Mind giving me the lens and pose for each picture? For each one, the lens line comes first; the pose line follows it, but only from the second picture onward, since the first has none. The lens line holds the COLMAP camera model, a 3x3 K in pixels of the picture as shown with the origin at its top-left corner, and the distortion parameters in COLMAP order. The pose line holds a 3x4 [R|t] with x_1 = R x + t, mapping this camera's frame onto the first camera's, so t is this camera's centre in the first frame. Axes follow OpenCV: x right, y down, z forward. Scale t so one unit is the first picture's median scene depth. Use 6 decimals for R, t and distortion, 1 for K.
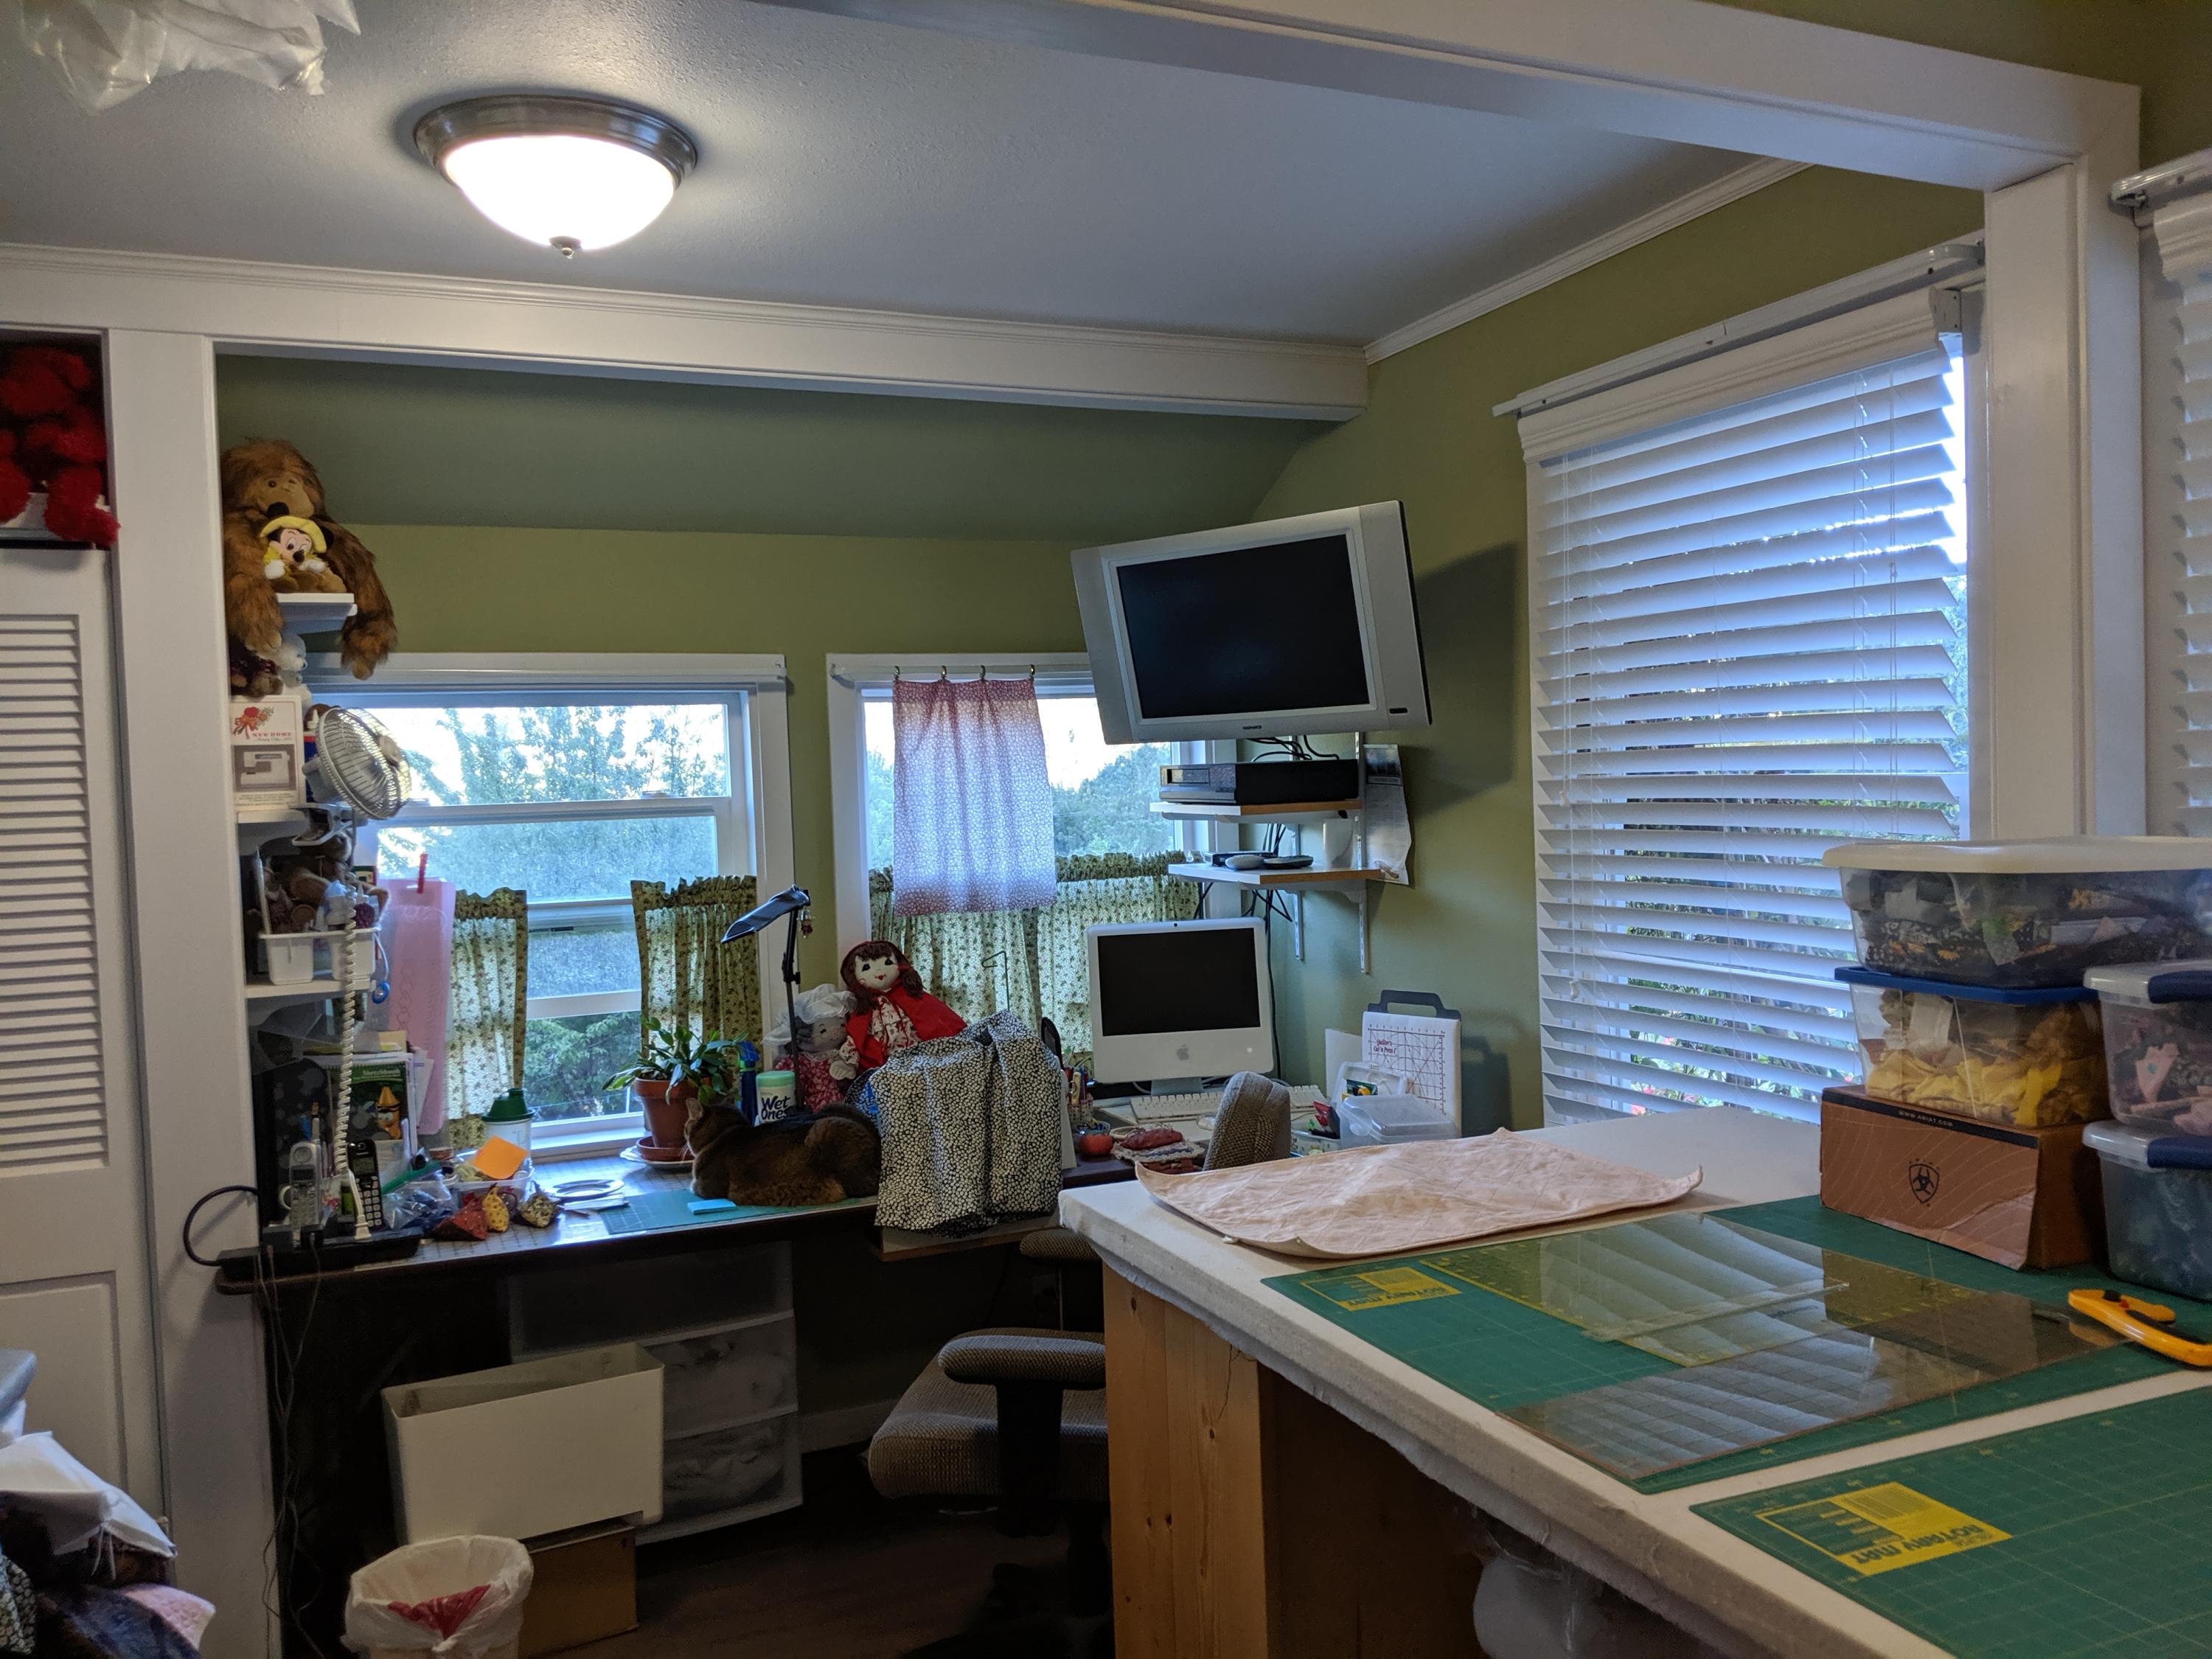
lens RADIAL K [[1825.9, 0, 1110.1], [0, 1825.9, 824.0], [0, 0, 1]] dist [0.079631, -0.114604]
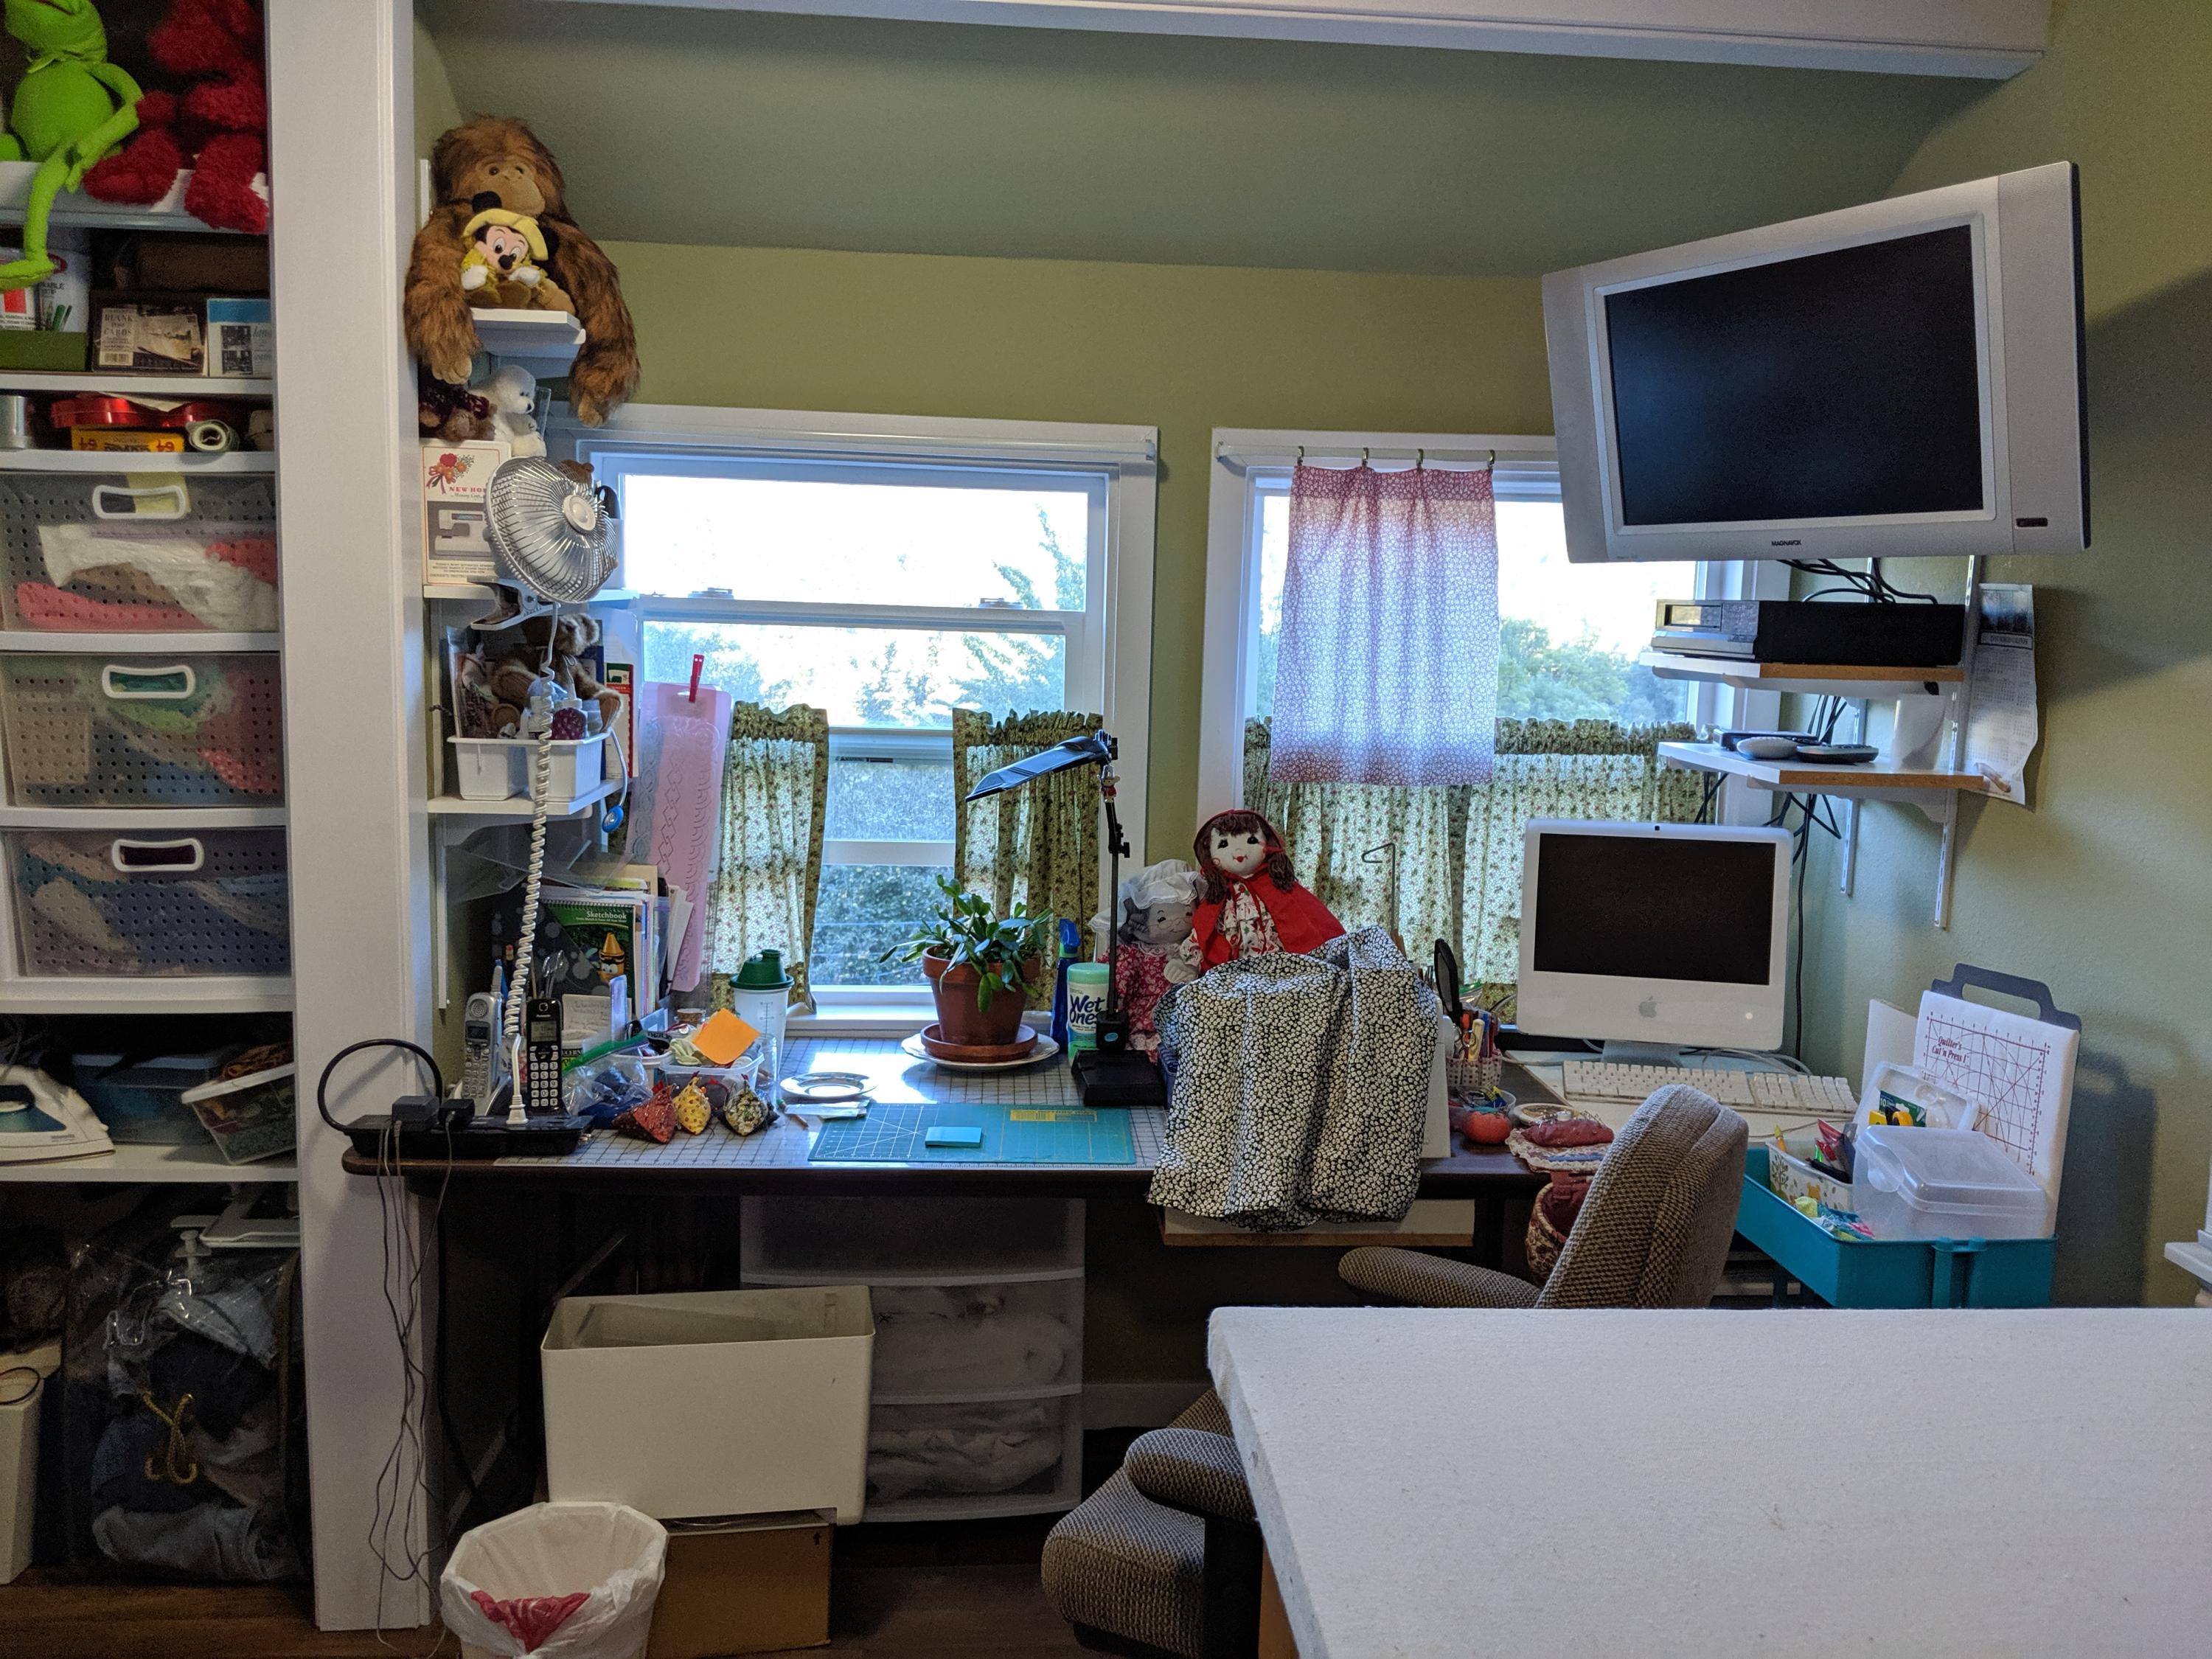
lens RADIAL K [[1825.9, 0, 1094.6], [0, 1825.9, 837.9], [0, 0, 1]] dist [0.079631, -0.114604]
pose [[0.941924, 0.099120, -0.320866, 0.069219], [-0.068681, 0.992113, 0.104859, -0.000738], [0.328729, -0.076732, 0.941302, 0.297655]]
